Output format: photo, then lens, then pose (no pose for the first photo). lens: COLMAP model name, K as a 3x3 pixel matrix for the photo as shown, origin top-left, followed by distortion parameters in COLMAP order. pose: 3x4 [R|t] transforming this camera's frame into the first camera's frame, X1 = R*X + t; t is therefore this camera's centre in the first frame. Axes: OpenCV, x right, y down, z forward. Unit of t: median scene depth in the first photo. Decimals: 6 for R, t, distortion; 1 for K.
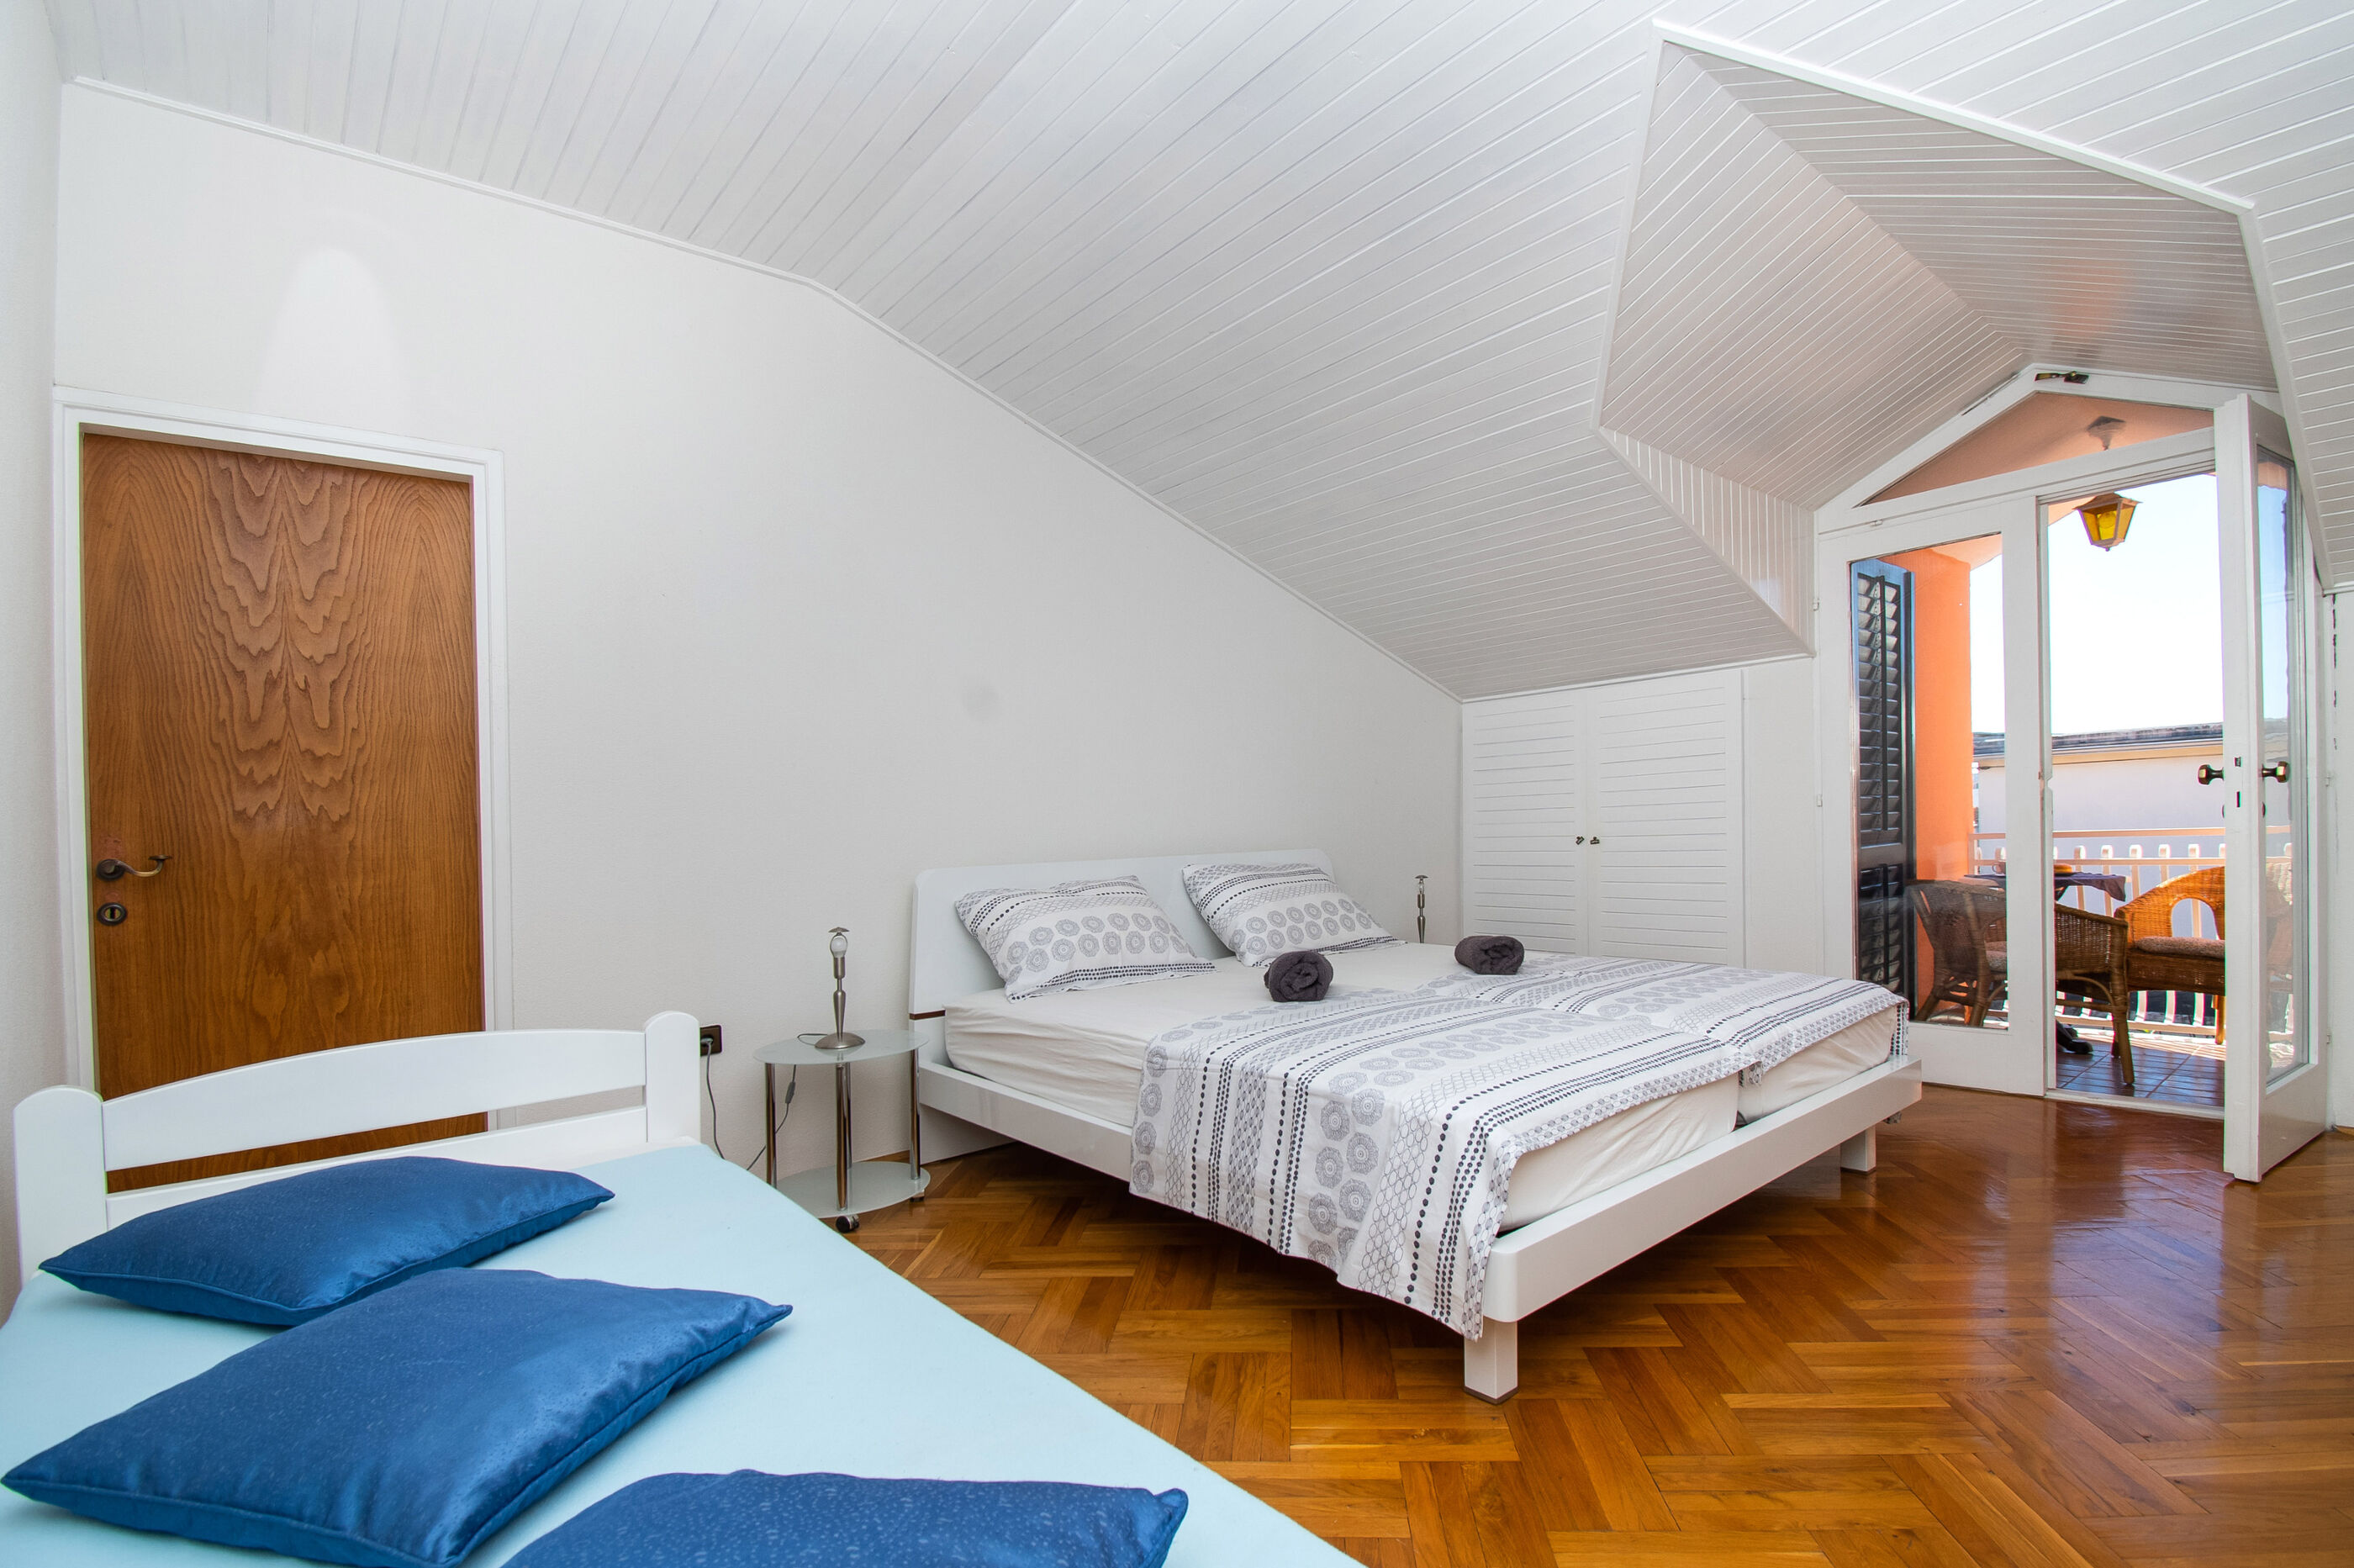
lens RADIAL K [[1078.8, 0, 1188.8], [0, 1078.8, 823.2], [0, 0, 1]] dist [-0.000942, -0.000254]
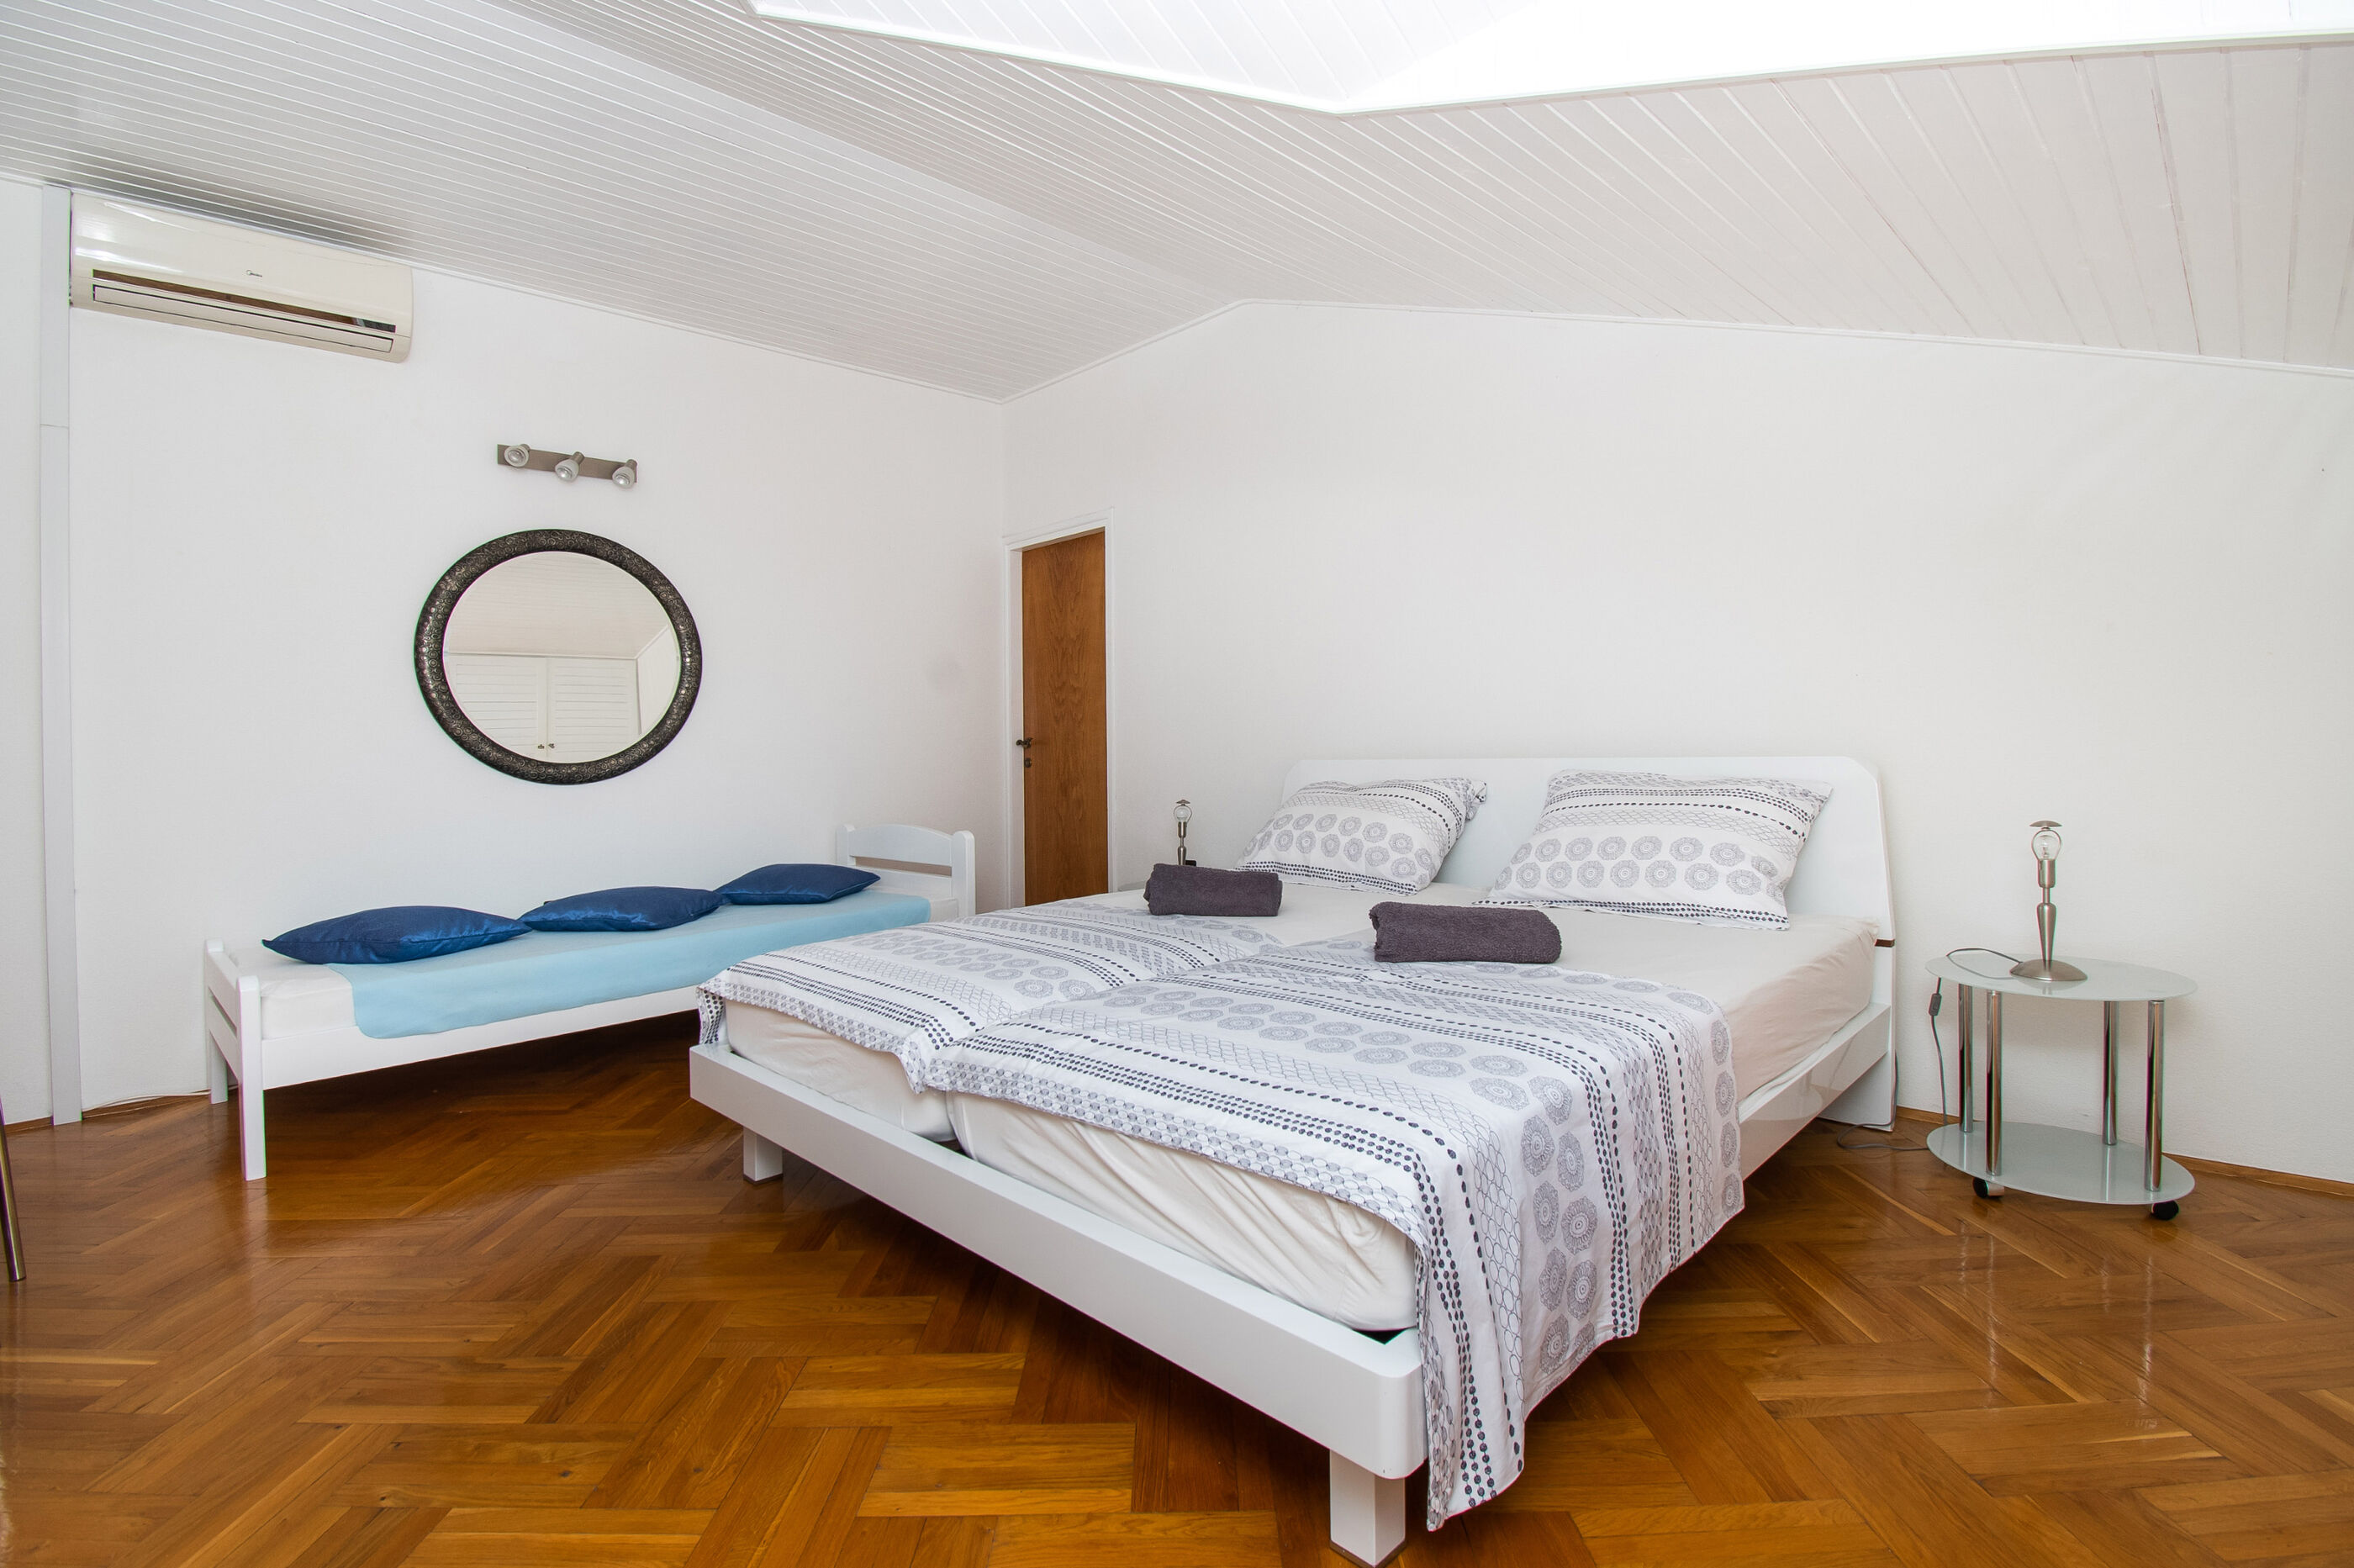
lens RADIAL K [[1098.9, 0, 1177.0], [0, 1098.9, 784.0], [0, 0, 1]] dist [0.000236, -0.000045]
pose [[0.108499, 0.075953, -0.991191, 0.862810], [0.032566, 0.996270, 0.079907, -0.027849], [0.993563, -0.040949, 0.105621, 0.714178]]
